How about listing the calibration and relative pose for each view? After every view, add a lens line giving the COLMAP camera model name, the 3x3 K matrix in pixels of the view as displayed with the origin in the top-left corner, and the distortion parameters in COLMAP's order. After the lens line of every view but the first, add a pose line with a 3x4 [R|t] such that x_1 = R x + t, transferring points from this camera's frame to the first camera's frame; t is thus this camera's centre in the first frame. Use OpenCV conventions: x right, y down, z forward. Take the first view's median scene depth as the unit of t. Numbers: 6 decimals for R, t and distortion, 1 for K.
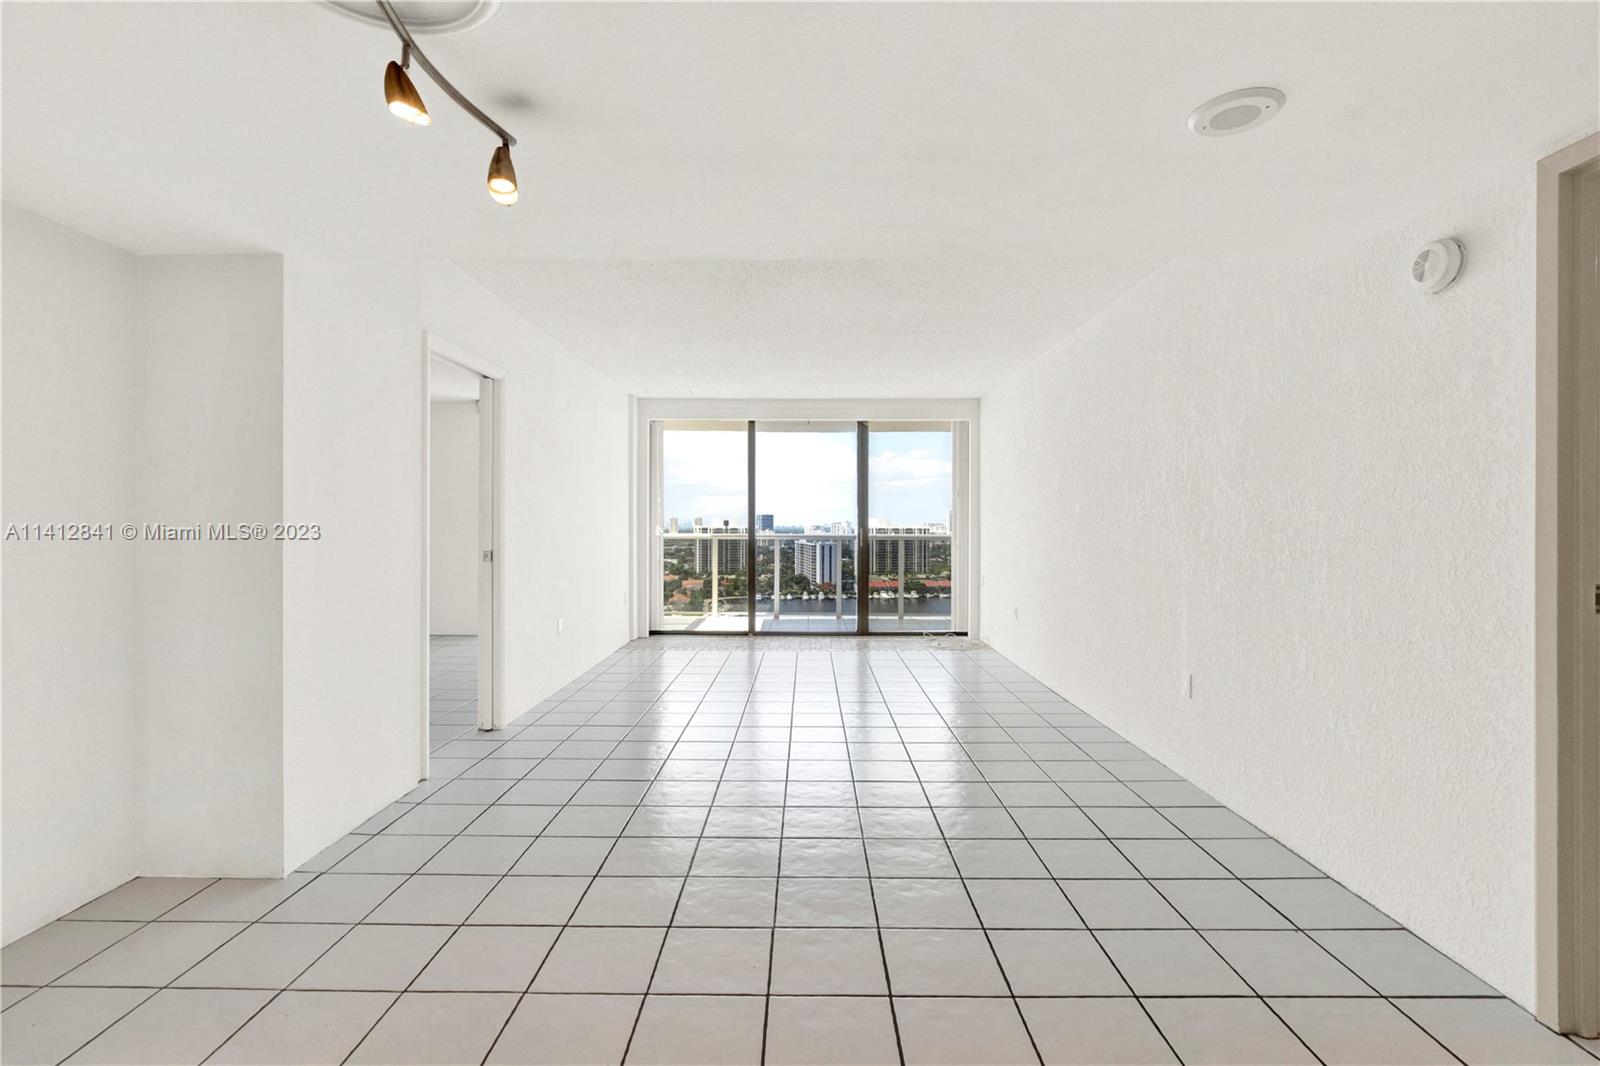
lens RADIAL K [[748.3, 0, 808.7], [0, 748.3, 515.8], [0, 0, 1]] dist [-0.009275, 0.003993]
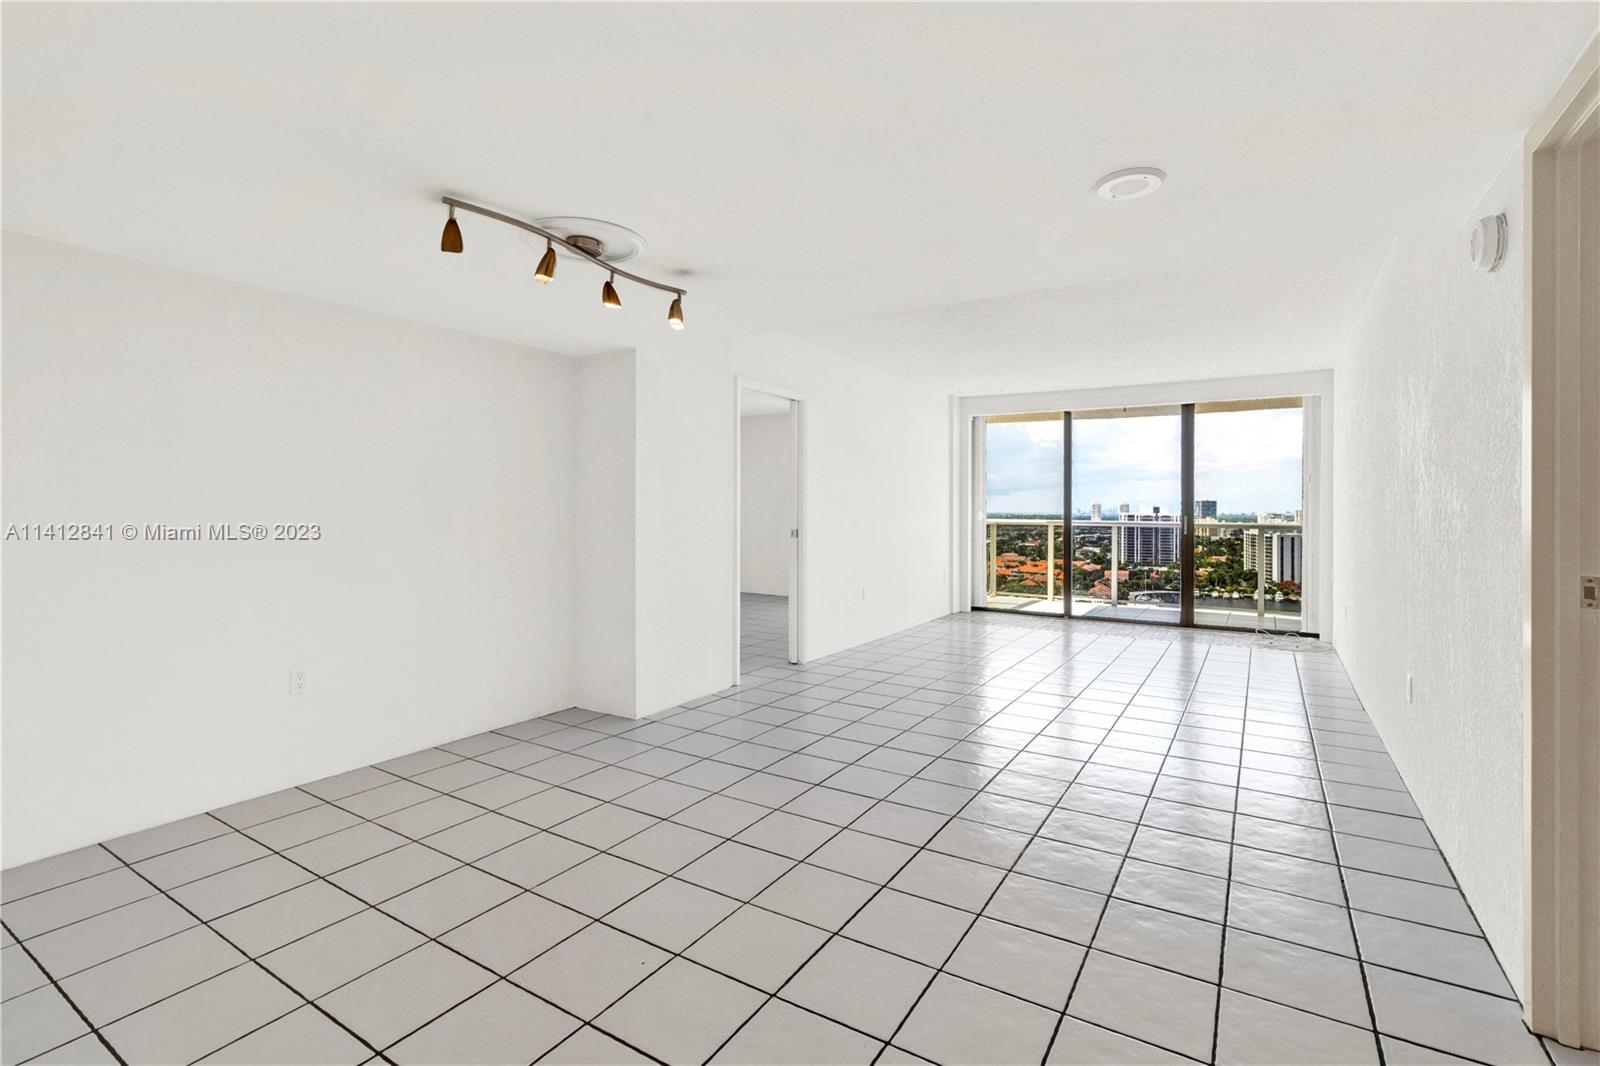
lens RADIAL K [[748.3, 0, 796.7], [0, 748.3, 483.4], [0, 0, 1]] dist [-0.009275, 0.003993]
pose [[0.848063, -0.015772, -0.529660, 0.150803], [0.002378, 0.999660, -0.025960, 0.000184], [0.529890, 0.020757, 0.847812, -0.071820]]
